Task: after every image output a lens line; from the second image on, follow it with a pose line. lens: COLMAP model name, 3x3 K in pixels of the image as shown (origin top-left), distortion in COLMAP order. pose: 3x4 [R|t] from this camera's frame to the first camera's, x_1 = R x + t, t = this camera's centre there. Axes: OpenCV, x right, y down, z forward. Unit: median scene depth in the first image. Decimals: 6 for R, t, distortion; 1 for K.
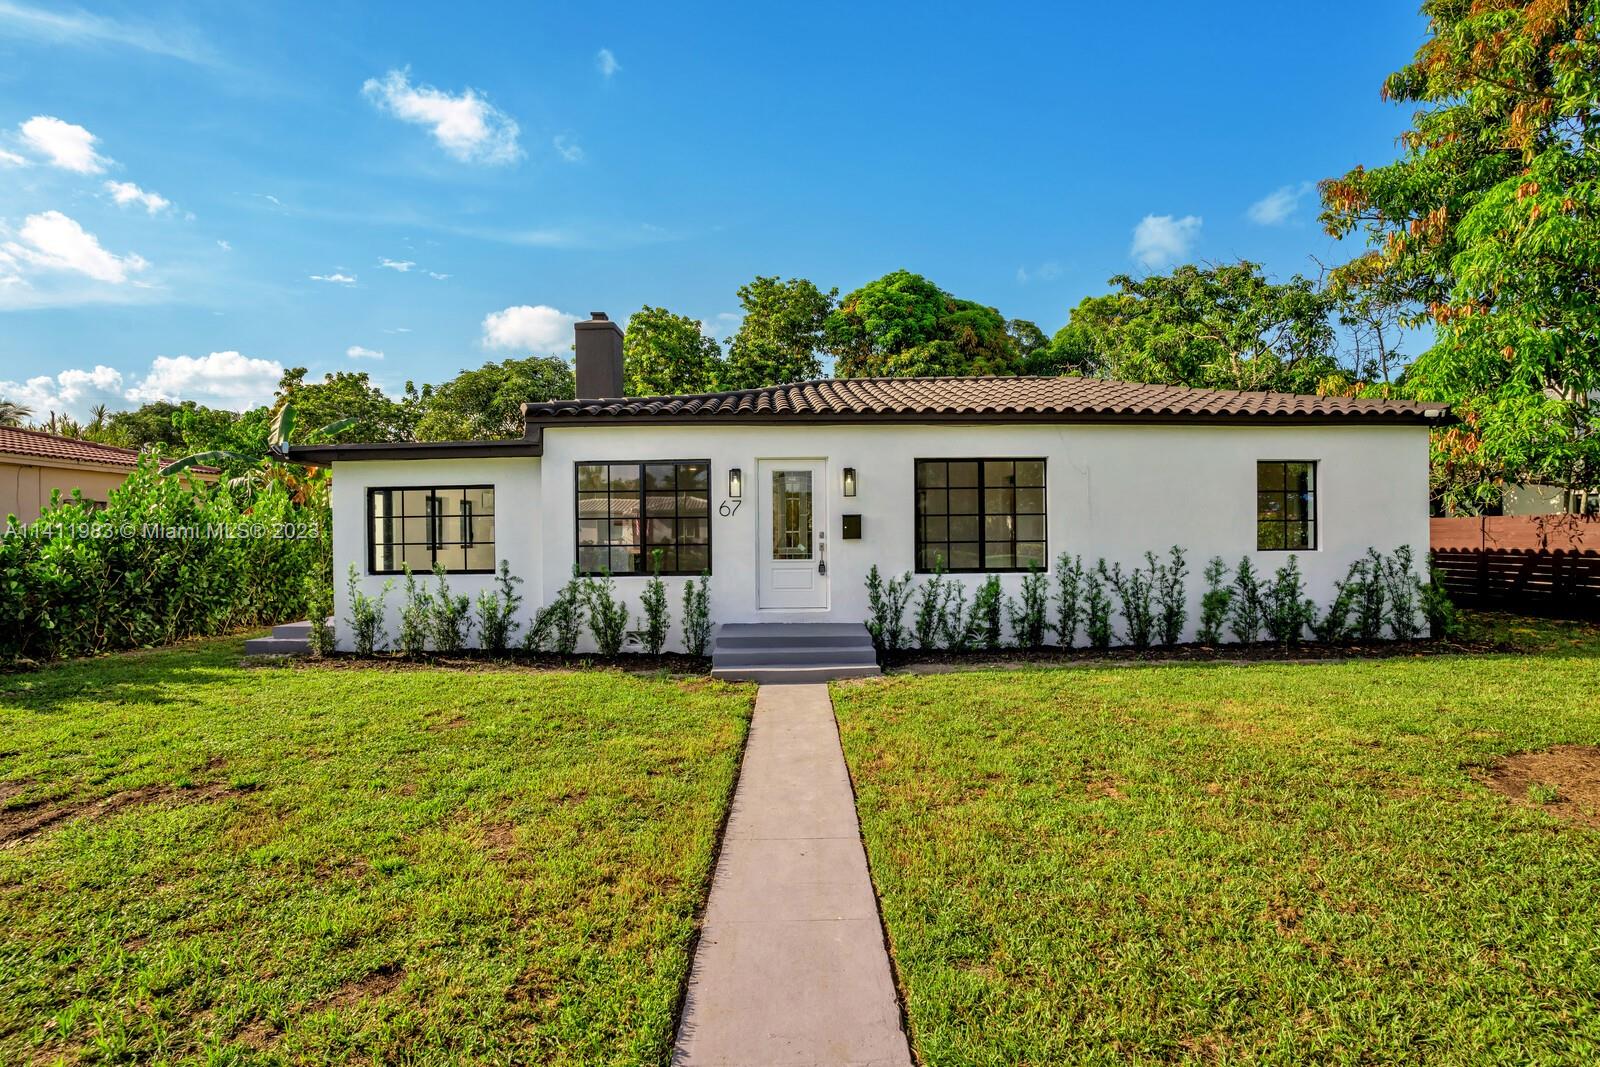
lens RADIAL K [[783.3, 0, 792.2], [0, 783.3, 532.5], [0, 0, 1]] dist [-0.079178, 0.036276]
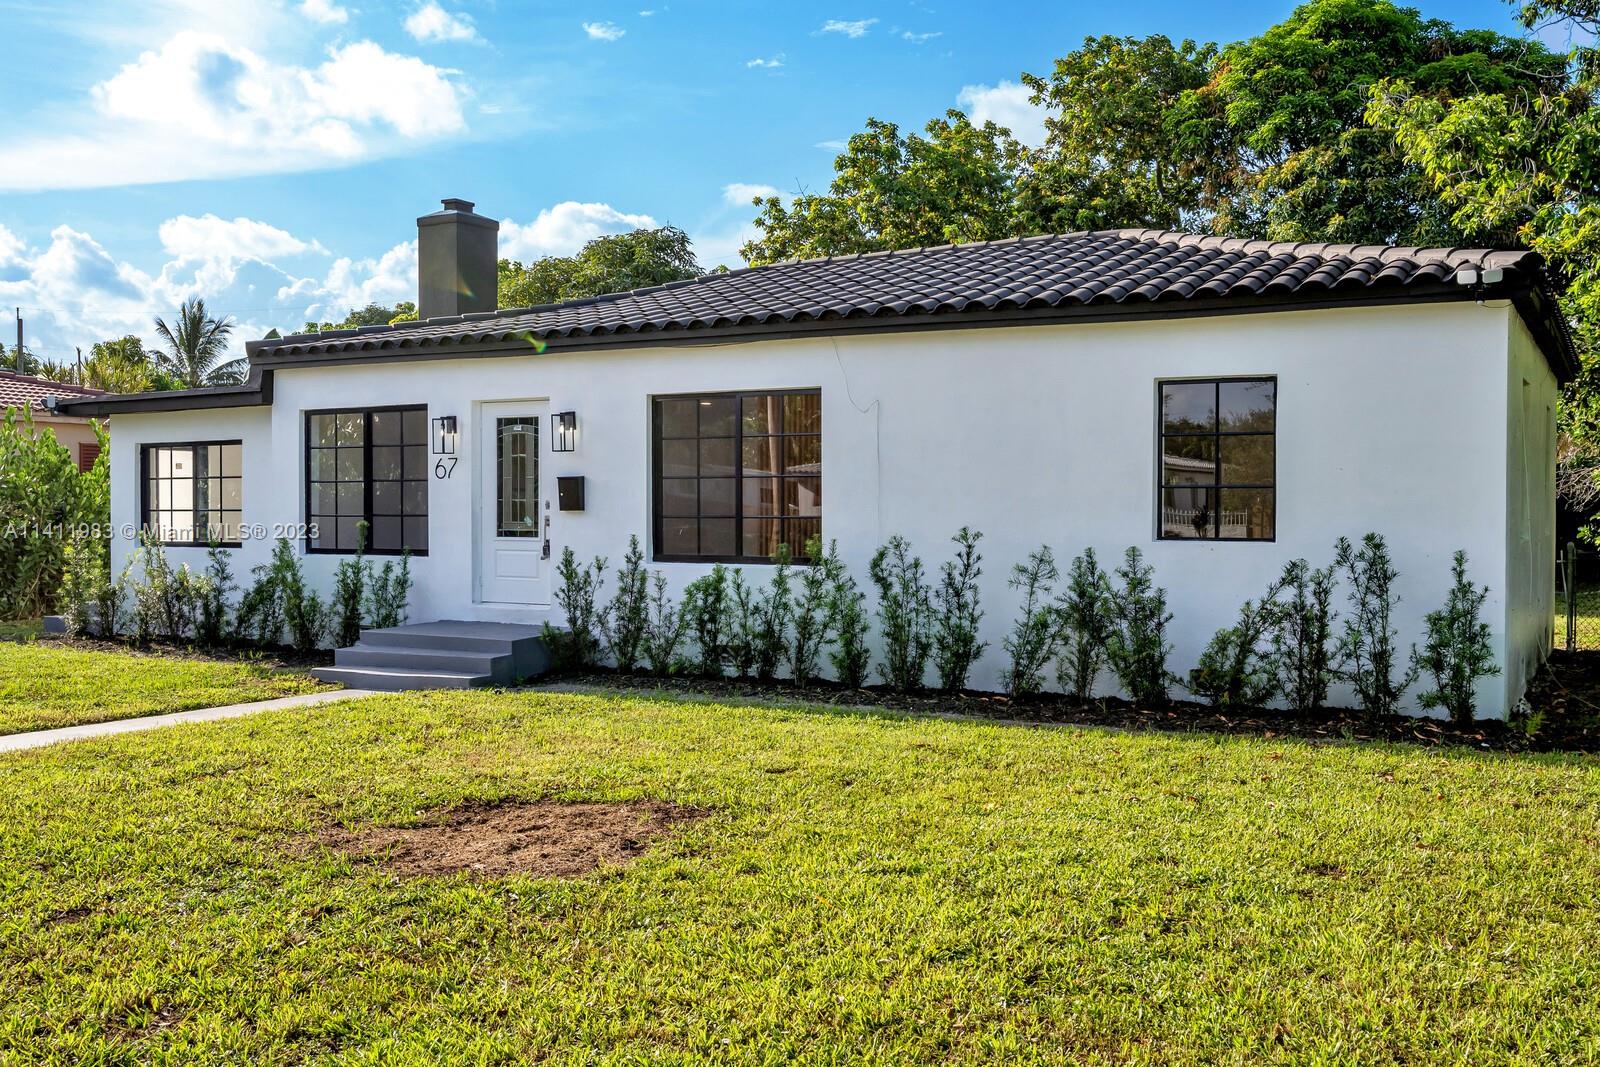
lens RADIAL K [[1436.4, 0, 800.0], [0, 1436.4, 533.5], [0, 0, 1]] dist [-0.012075, -0.005959]
pose [[0.881995, 0.018595, -0.470892, 0.880693], [-0.004161, 0.999490, 0.031674, -0.013496], [0.471240, -0.025977, 0.881622, -0.068630]]
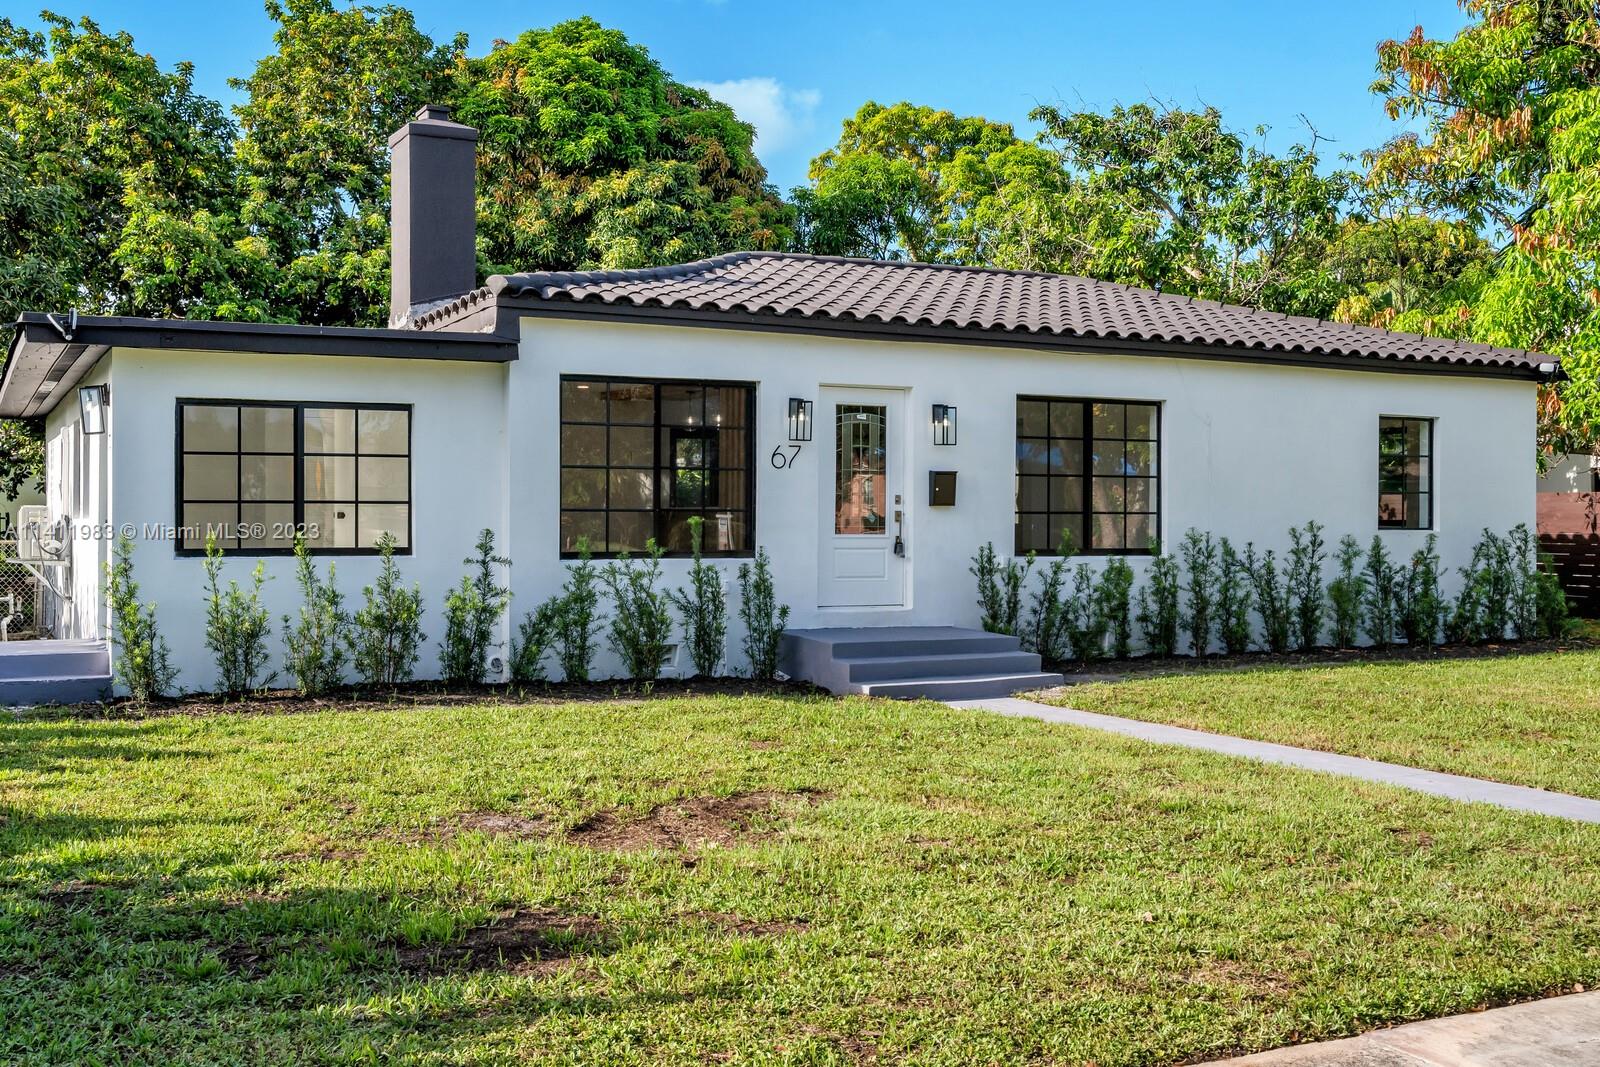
lens RADIAL K [[1638.6, 0, 795.5], [0, 1638.6, 493.3], [0, 0, 1]] dist [-0.010776, -0.006859]
pose [[0.899019, 0.019518, 0.437475, -0.680711], [-0.014774, 0.999789, -0.014244, 0.019444], [-0.437661, 0.006343, 0.899118, -0.262186]]
